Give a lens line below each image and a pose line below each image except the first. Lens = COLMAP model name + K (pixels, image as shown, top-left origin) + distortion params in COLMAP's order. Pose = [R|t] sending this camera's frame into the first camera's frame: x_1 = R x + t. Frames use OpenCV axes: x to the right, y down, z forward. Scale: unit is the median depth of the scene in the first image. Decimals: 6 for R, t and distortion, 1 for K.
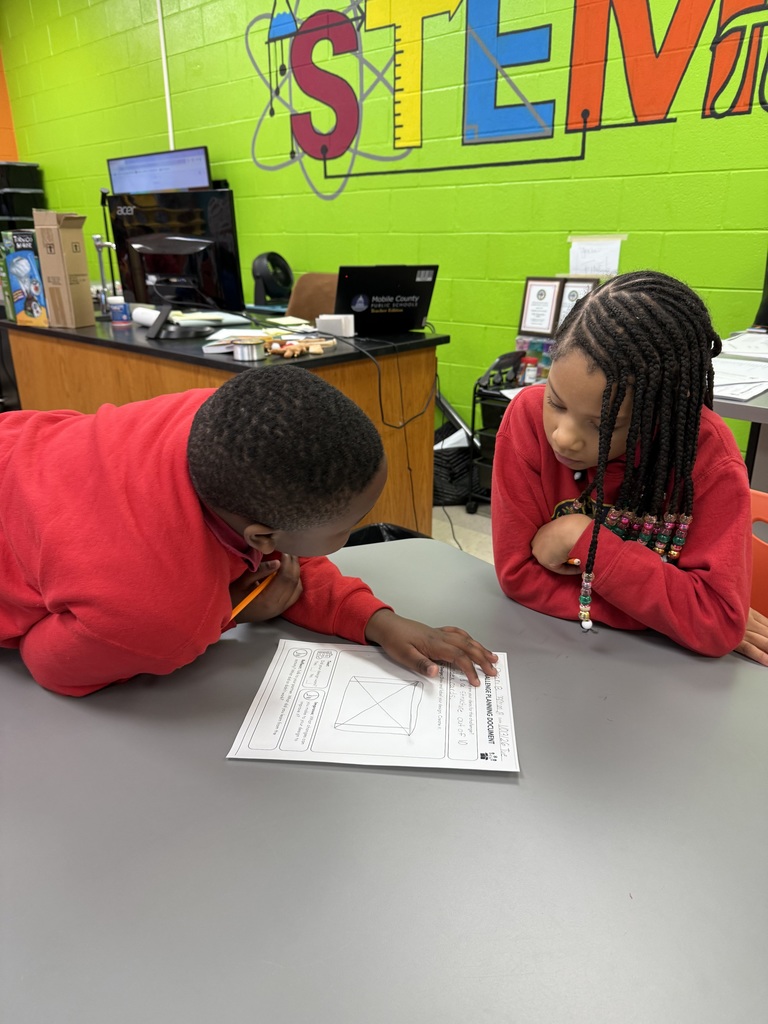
lens RADIAL K [[737.2, 0, 377.5], [0, 737.2, 511.4], [0, 0, 1]] dist [0.017605, -0.019692]
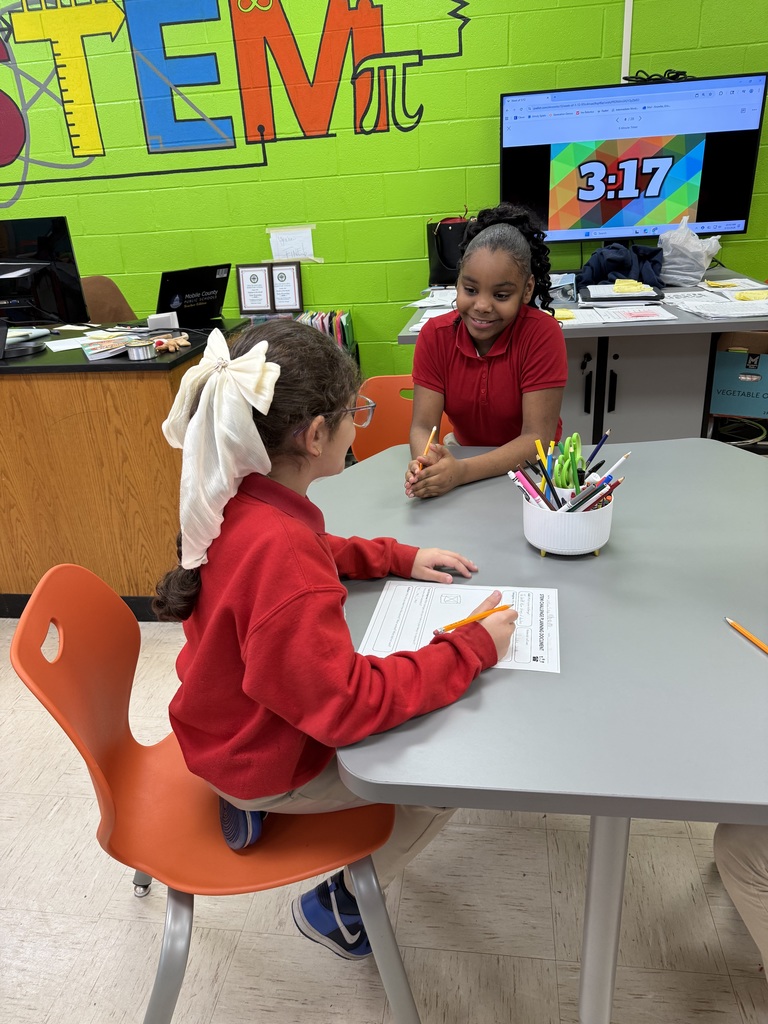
lens RADIAL K [[737.2, 0, 377.6], [0, 737.2, 511.8], [0, 0, 1]] dist [0.017605, -0.019692]
pose [[0.828047, -0.264846, 0.494161, -0.306155], [0.251692, 0.963186, 0.094469, 0.008147], [-0.500989, 0.046152, 0.864222, -0.119521]]
